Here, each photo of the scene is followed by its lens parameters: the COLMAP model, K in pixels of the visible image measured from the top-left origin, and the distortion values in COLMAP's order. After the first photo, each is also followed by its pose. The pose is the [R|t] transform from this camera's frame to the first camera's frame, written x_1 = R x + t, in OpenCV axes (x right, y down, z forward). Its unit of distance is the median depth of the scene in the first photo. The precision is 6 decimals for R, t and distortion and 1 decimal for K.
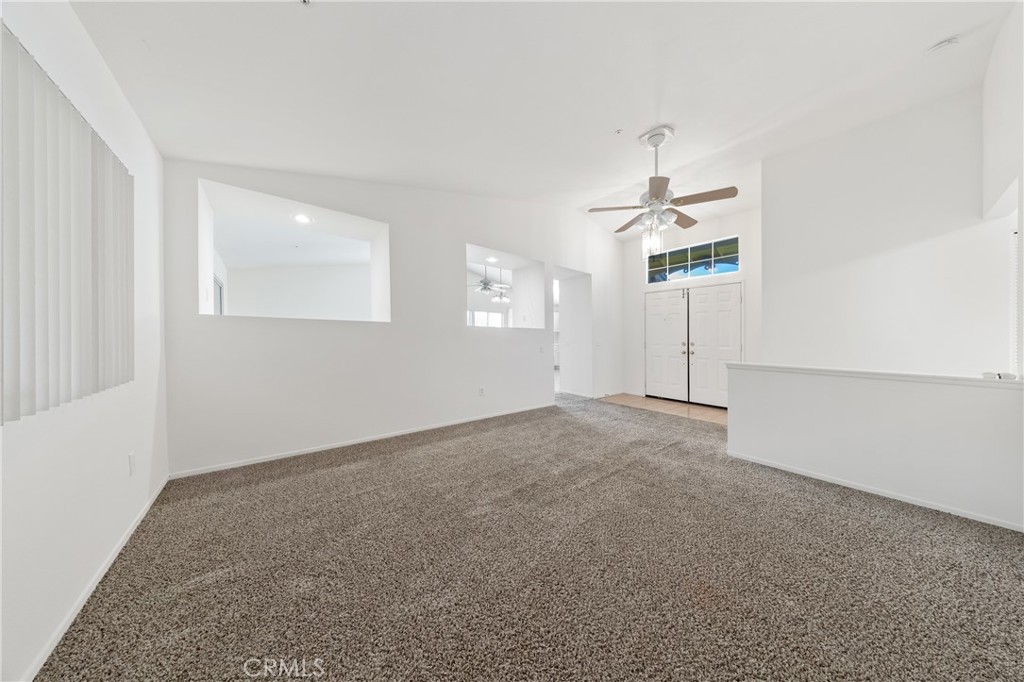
lens RADIAL K [[305.3, 0, 513.9], [0, 305.3, 337.6], [0, 0, 1]] dist [0.007800, -0.000068]
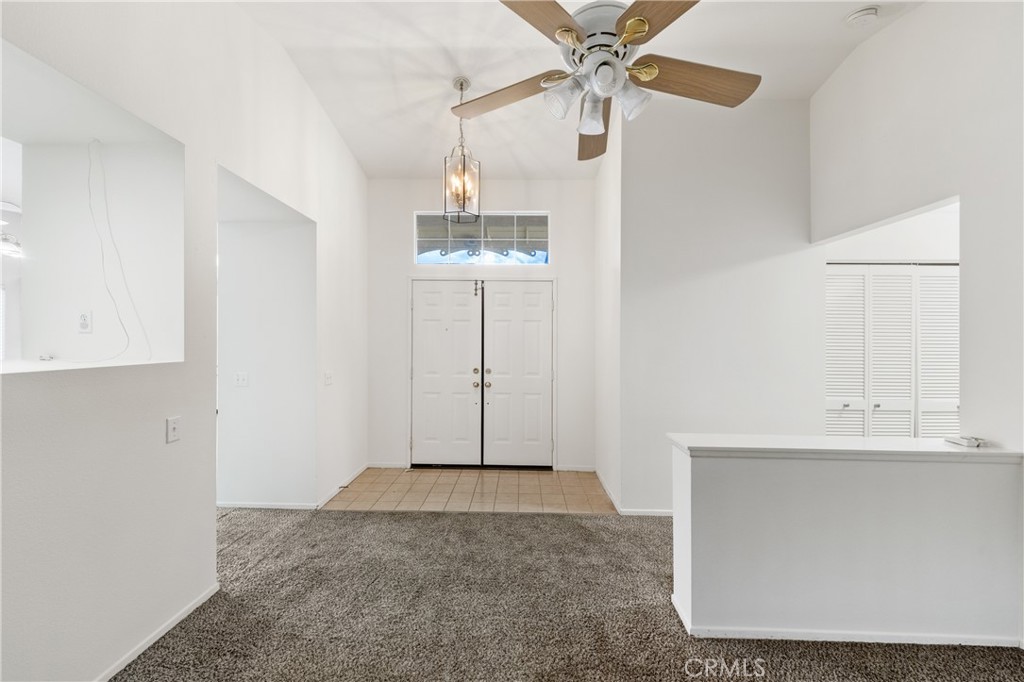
lens RADIAL K [[381.1, 0, 511.7], [0, 381.1, 327.6], [0, 0, 1]] dist [0.011374, 0.000061]
pose [[0.644810, 0.010015, 0.764278, 0.021529], [-0.001385, 0.999928, -0.011934, -0.056641], [-0.764342, 0.006637, 0.644777, 0.460363]]
